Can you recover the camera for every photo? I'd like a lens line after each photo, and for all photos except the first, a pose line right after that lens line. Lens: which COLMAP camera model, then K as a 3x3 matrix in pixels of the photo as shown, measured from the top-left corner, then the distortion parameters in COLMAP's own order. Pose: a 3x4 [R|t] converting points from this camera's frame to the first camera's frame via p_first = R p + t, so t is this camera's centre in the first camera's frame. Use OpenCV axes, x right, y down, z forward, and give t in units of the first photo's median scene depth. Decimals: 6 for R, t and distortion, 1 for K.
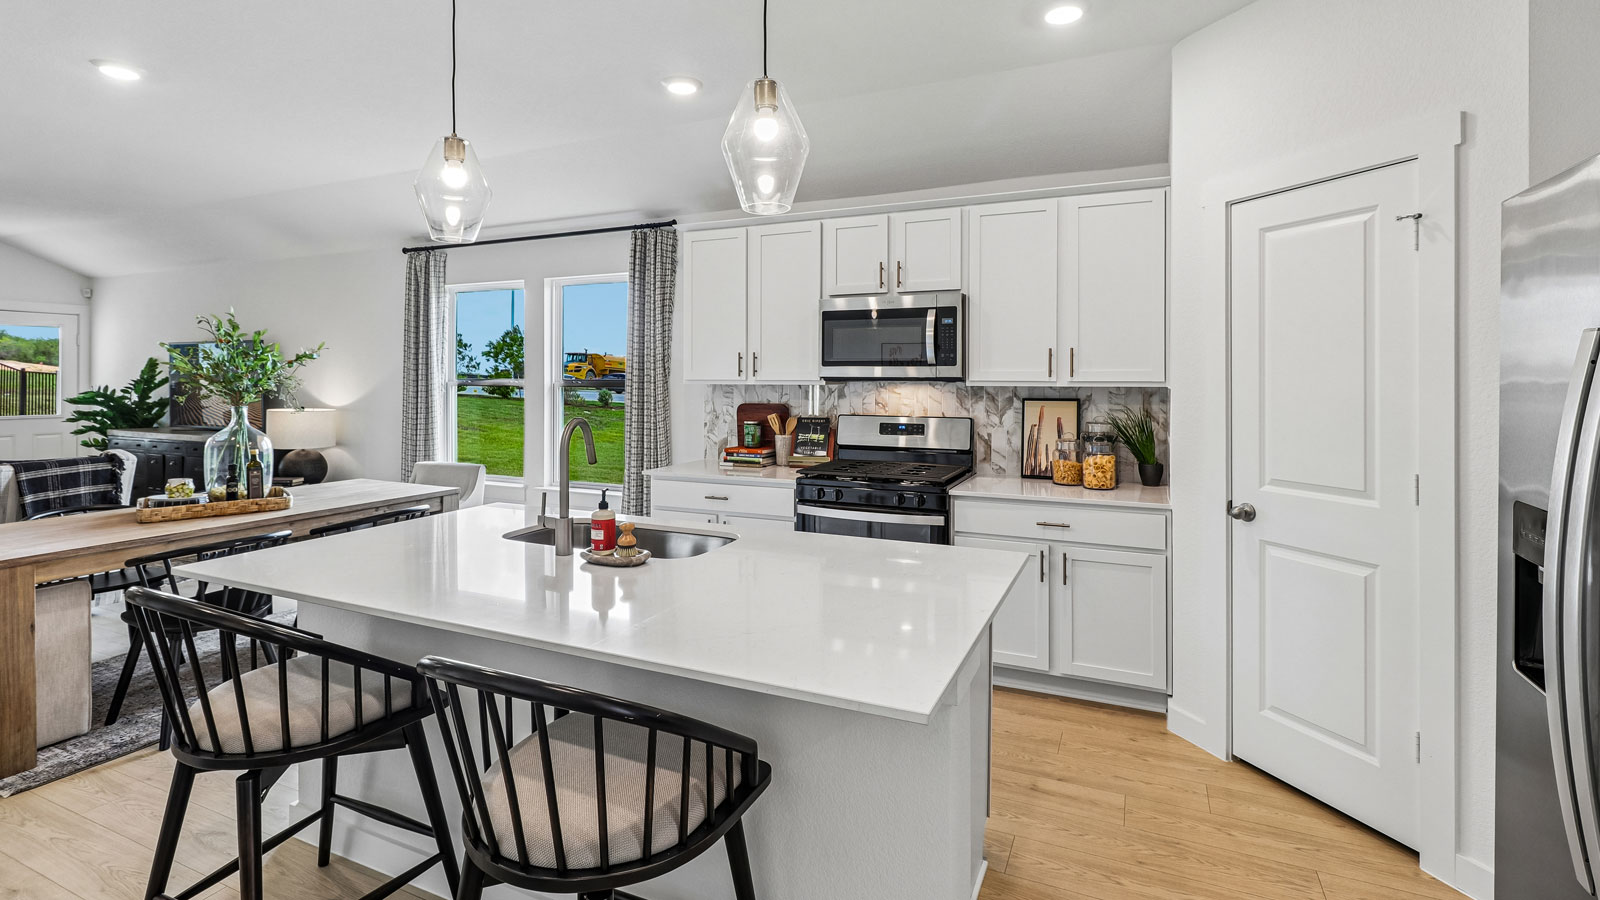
lens RADIAL K [[747.1, 0, 790.5], [0, 747.1, 385.8], [0, 0, 1]] dist [0.004127, -0.000683]
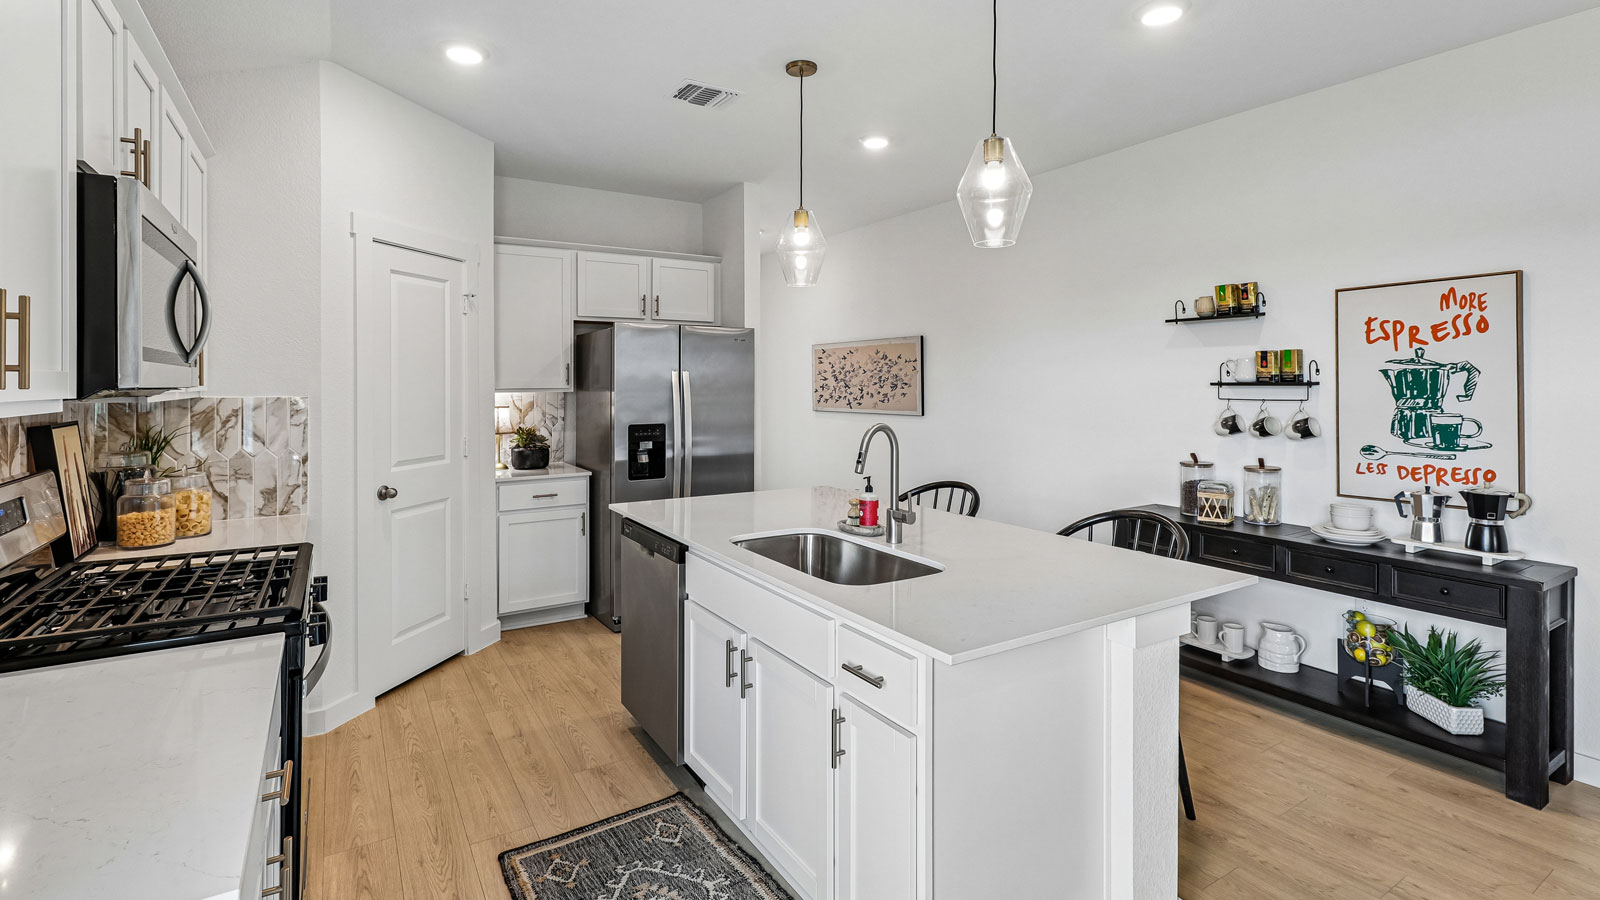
lens RADIAL K [[747.1, 0, 801.6], [0, 747.1, 388.8], [0, 0, 1]] dist [0.004127, -0.000683]
pose [[-0.845325, -0.000832, 0.534253, -0.434486], [0.012559, 0.999692, 0.021427, -0.015397], [-0.534106, 0.024823, -0.845053, 1.124423]]
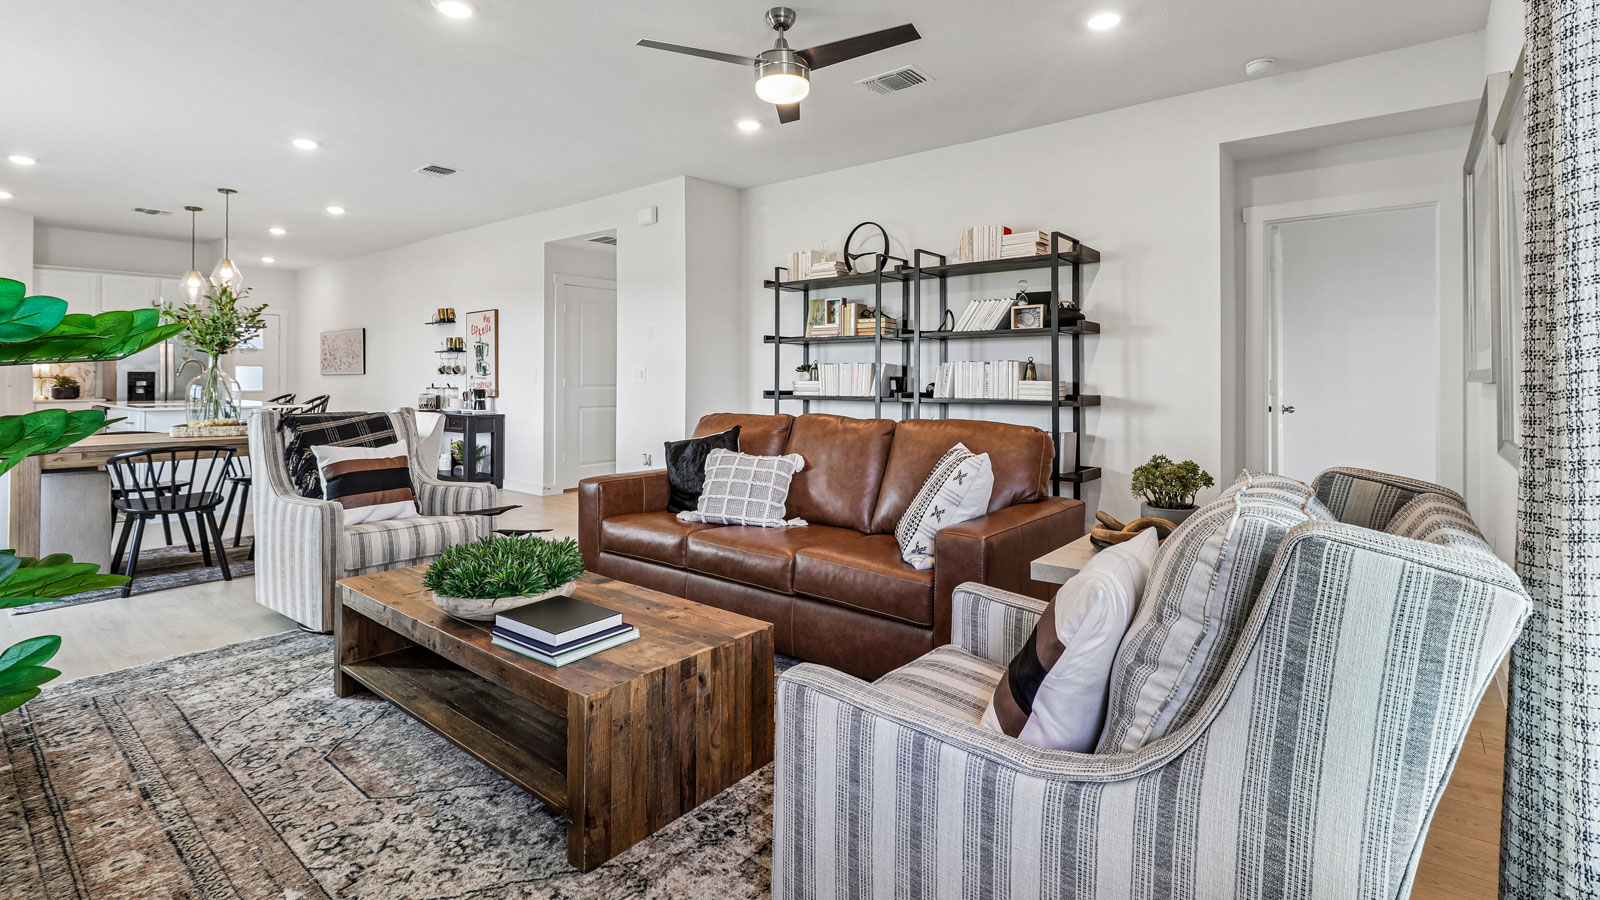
lens RADIAL K [[747.1, 0, 804.6], [0, 747.1, 381.6], [0, 0, 1]] dist [0.004127, -0.000683]
pose [[-0.973332, -0.000530, 0.229400, -1.843787], [0.004287, 0.999781, 0.020500, 0.048534], [-0.229361, 0.020937, -0.973116, 1.869418]]
